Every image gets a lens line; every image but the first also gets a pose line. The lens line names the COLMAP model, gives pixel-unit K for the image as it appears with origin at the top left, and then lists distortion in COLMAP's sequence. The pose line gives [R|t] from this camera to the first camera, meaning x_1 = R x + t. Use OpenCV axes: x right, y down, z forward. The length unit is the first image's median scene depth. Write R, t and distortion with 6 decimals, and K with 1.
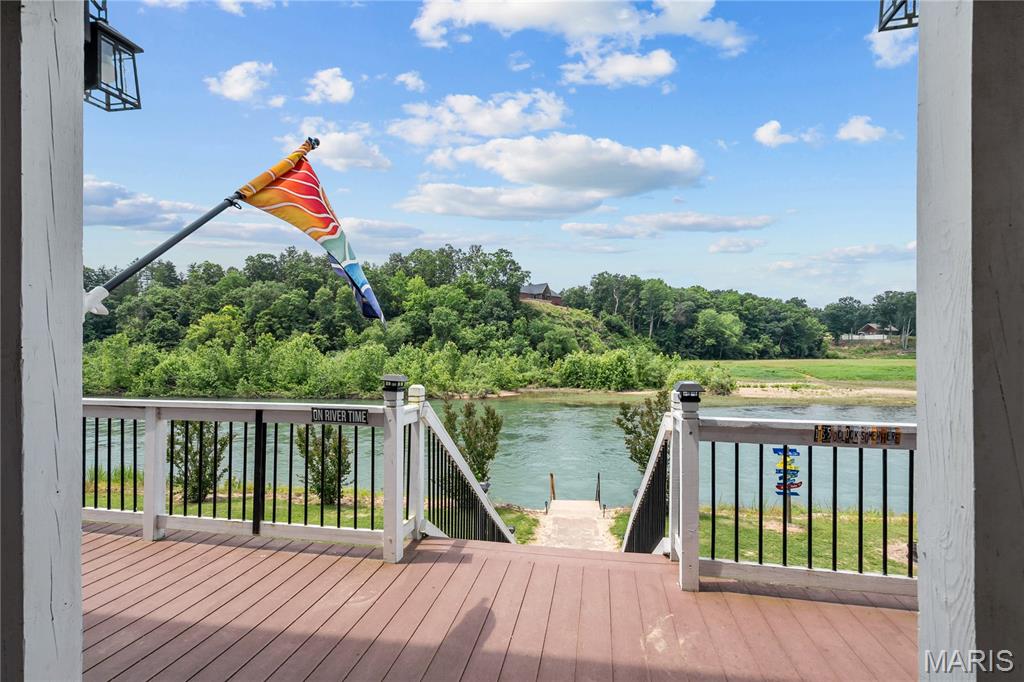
lens RADIAL K [[468.7, 0, 514.5], [0, 468.7, 345.8], [0, 0, 1]] dist [0.002009, -0.001845]
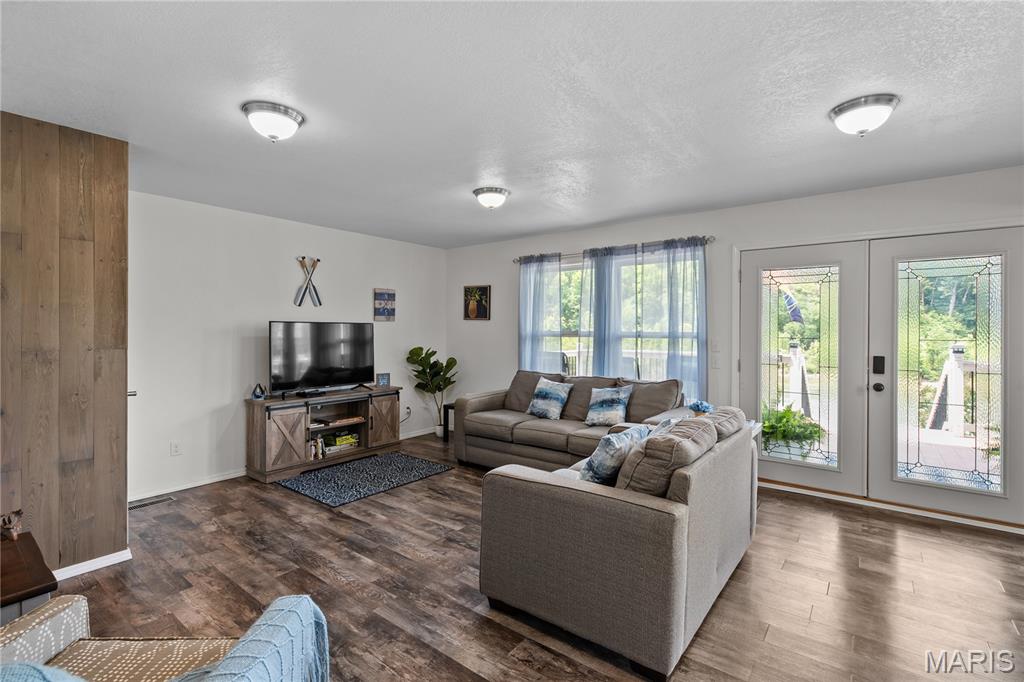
lens RADIAL K [[468.7, 0, 515.1], [0, 468.7, 330.9], [0, 0, 1]] dist [0.002009, -0.001845]
pose [[0.892683, 0.000574, -0.450684, -0.006852], [0.002809, 0.999973, 0.006839, 0.000283], [0.450676, -0.007371, 0.892657, -0.028063]]
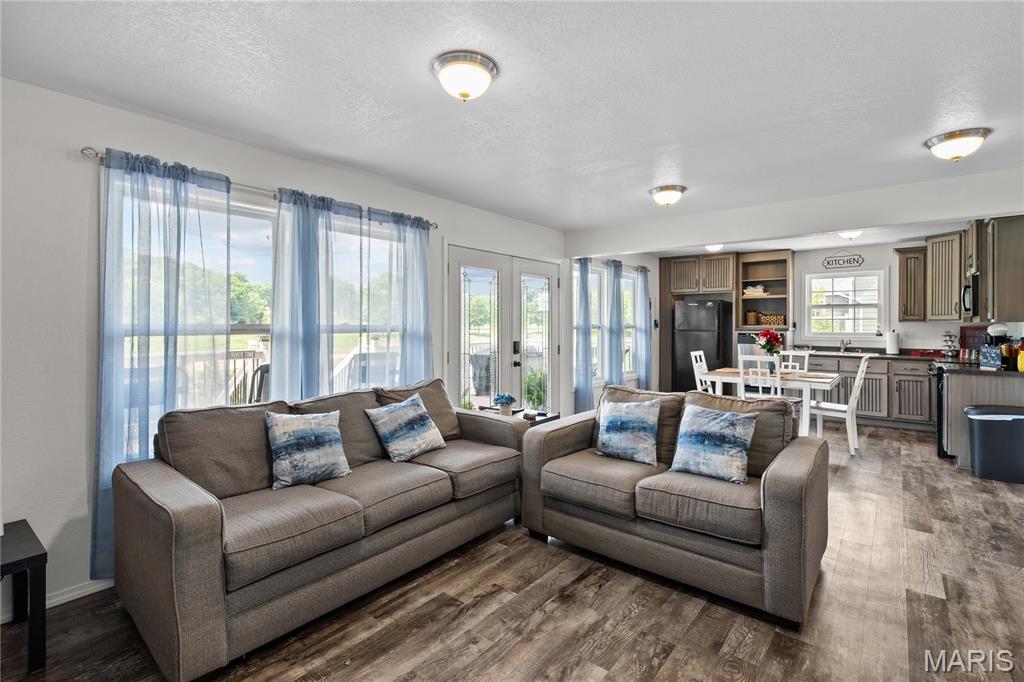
lens RADIAL K [[468.7, 0, 506.3], [0, 468.7, 326.8], [0, 0, 1]] dist [0.002009, -0.001845]
pose [[0.486965, -0.008462, 0.873380, -0.650246], [-0.003670, 0.999924, 0.011734, 0.002880], [-0.873414, -0.008919, 0.486898, 0.355717]]
